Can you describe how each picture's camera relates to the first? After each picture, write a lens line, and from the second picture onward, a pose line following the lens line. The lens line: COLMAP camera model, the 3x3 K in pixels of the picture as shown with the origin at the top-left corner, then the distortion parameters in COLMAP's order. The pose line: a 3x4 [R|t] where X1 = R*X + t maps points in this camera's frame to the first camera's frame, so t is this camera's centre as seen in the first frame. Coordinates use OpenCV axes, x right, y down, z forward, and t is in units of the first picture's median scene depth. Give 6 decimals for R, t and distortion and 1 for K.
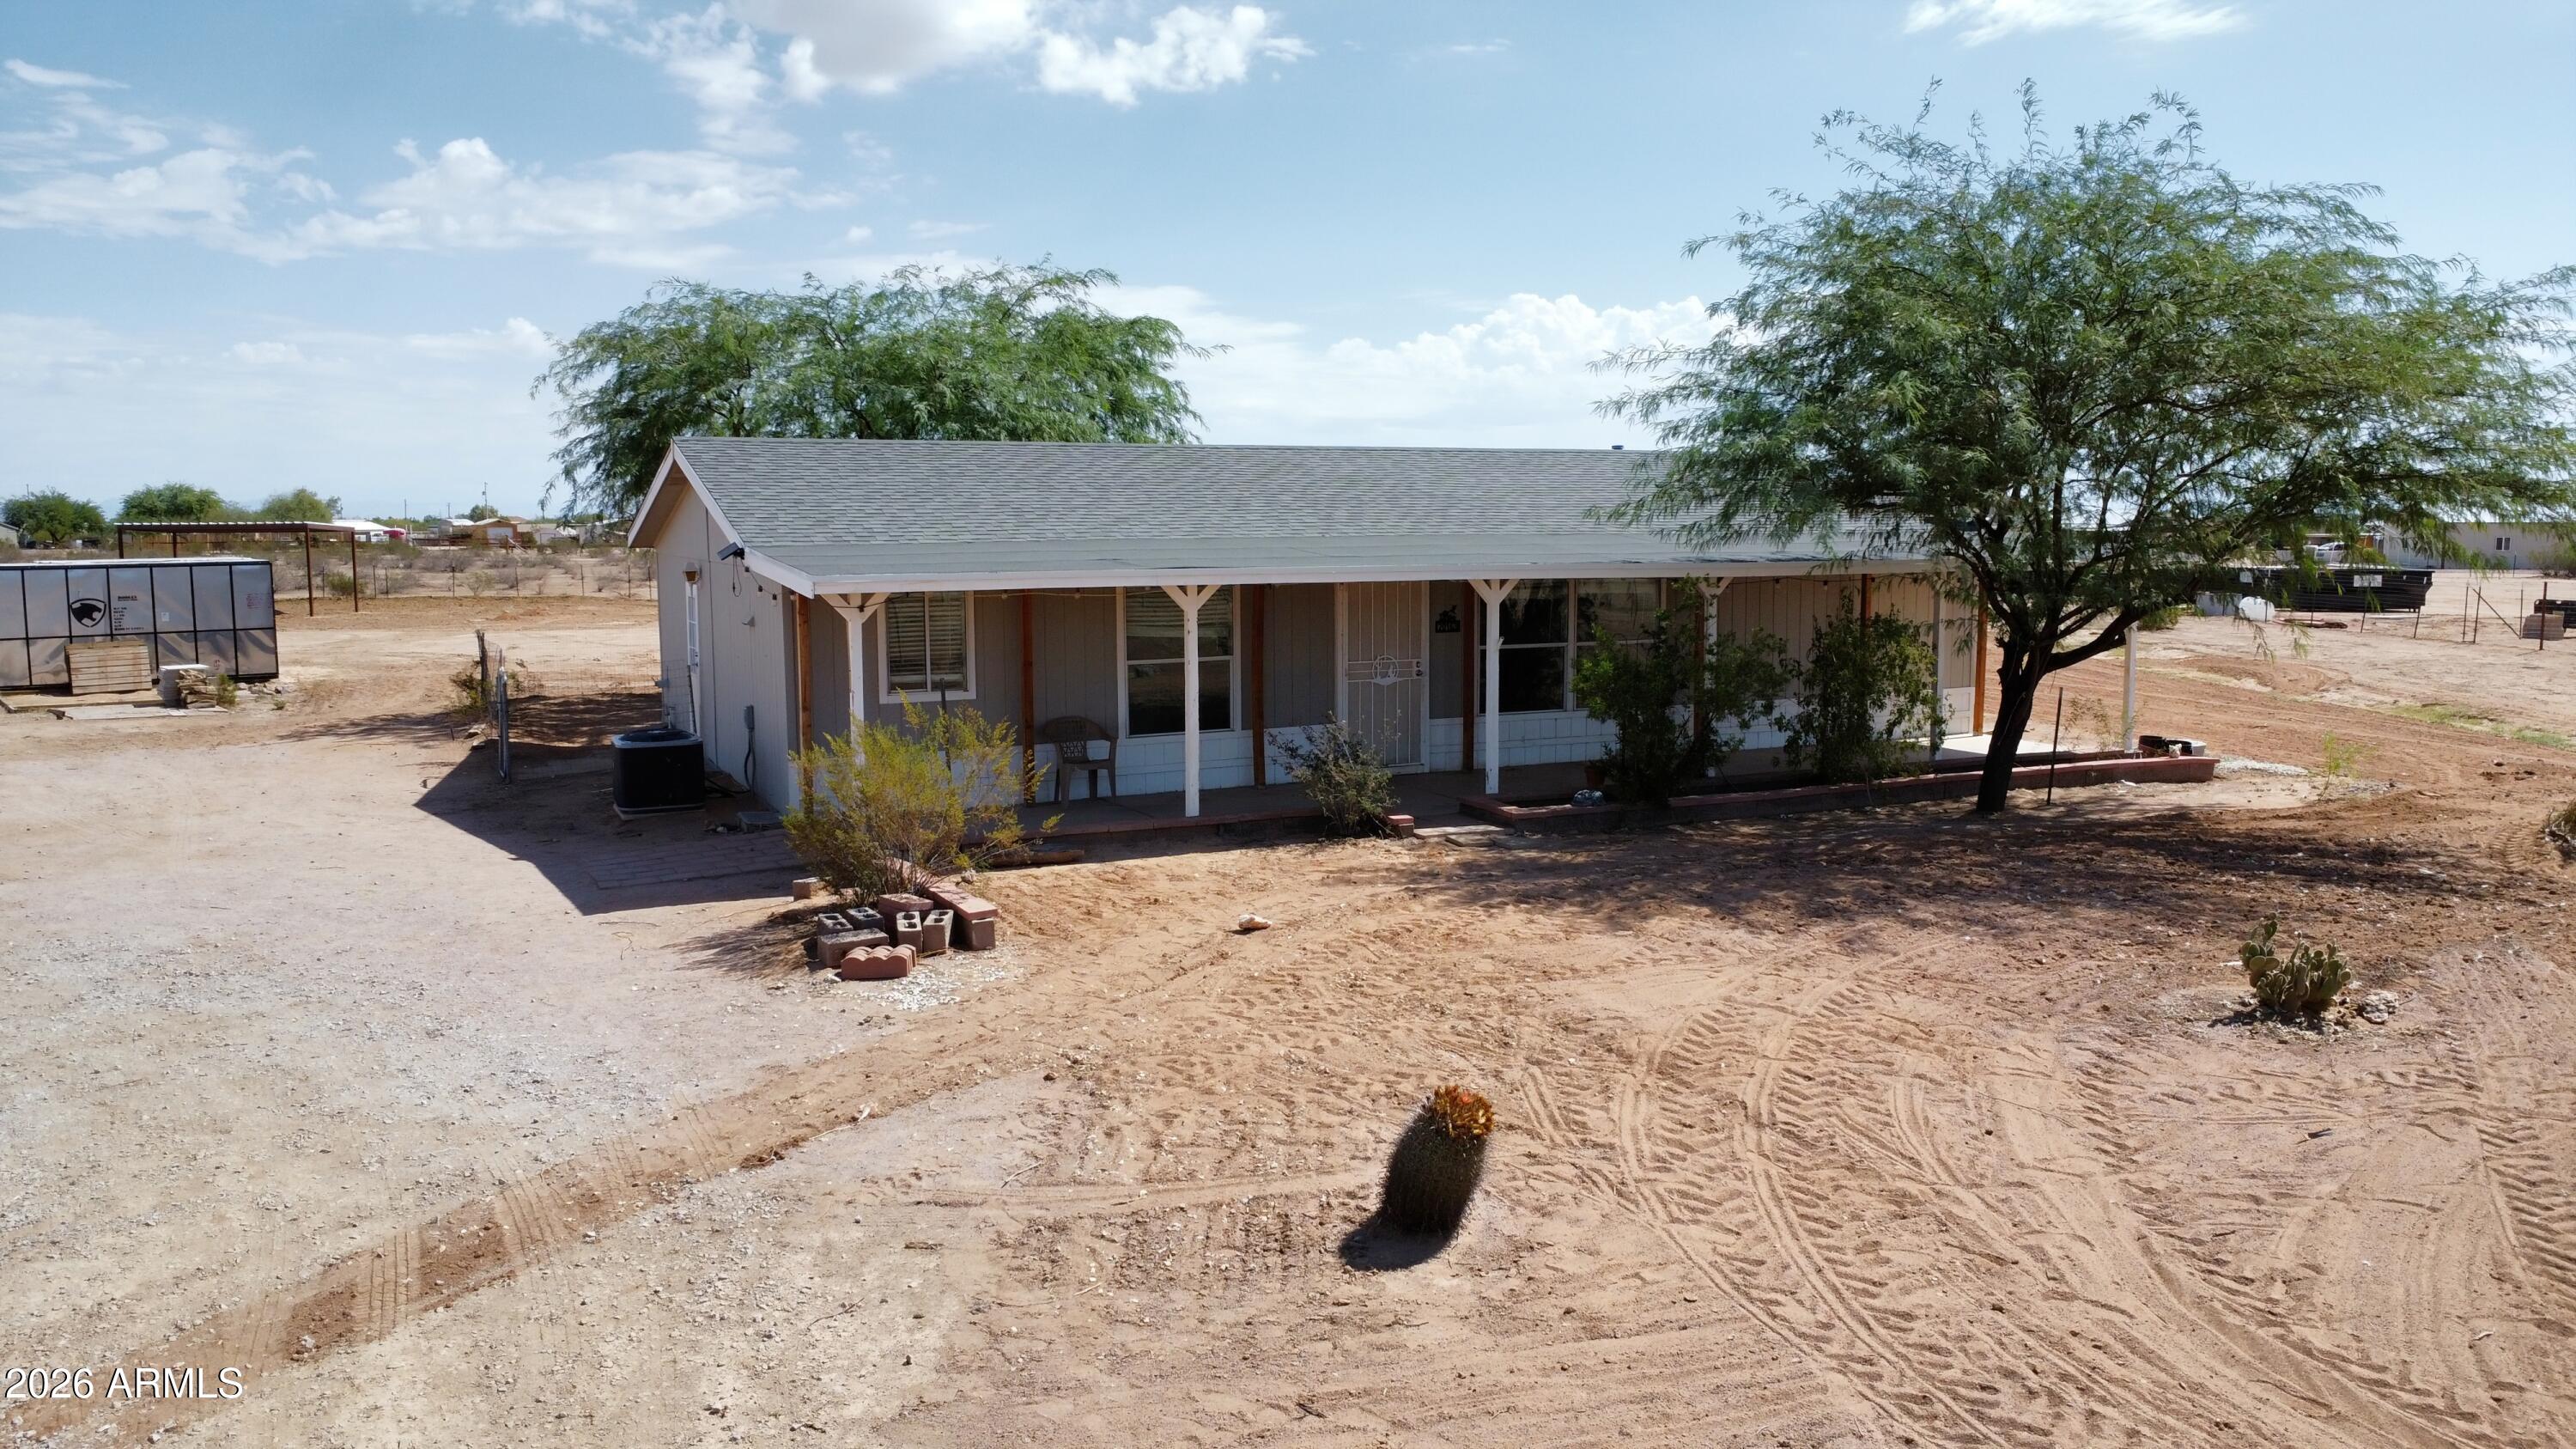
lens RADIAL K [[1861.9, 0, 1288.0], [0, 1861.9, 724.5], [0, 0, 1]] dist [-0.017142, -0.028687]
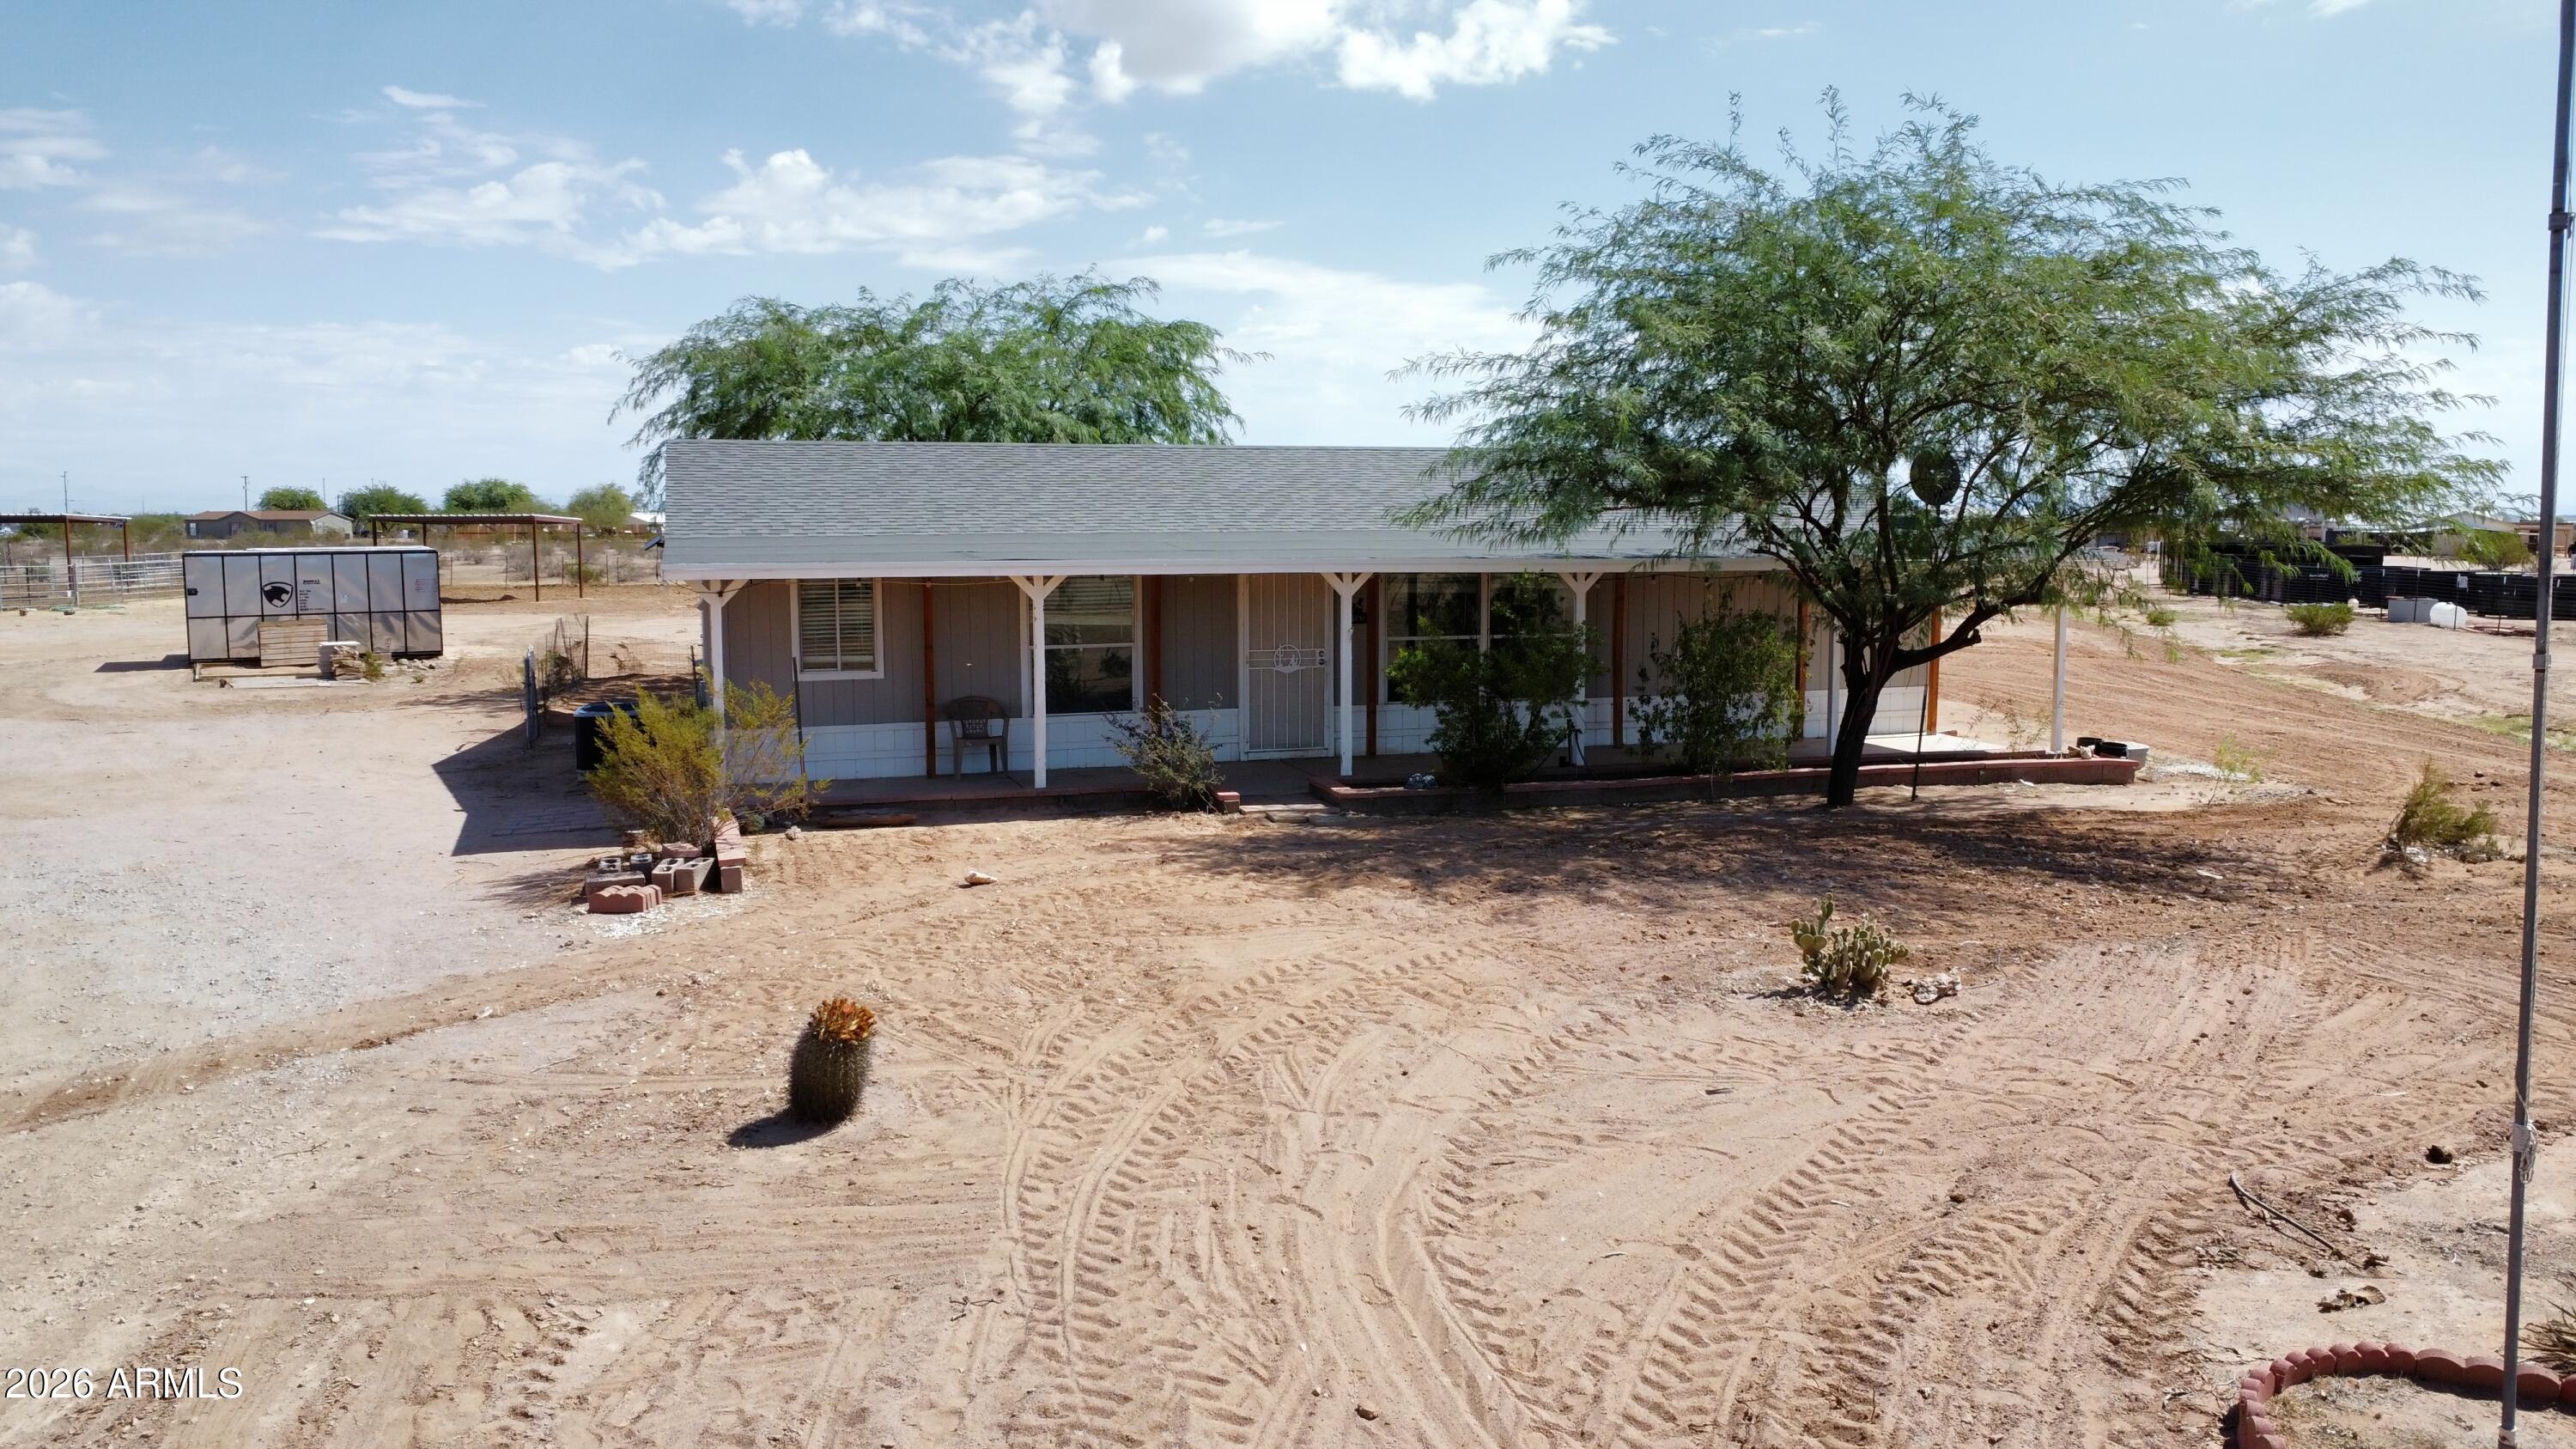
lens RADIAL K [[1861.9, 0, 1288.0], [0, 1861.9, 724.5], [0, 0, 1]] dist [-0.017142, -0.028687]
pose [[0.989250, 0.019814, -0.144886, 0.252659], [-0.019544, 0.999804, 0.003287, 0.005688], [0.144923, -0.000420, 0.989443, -0.056617]]
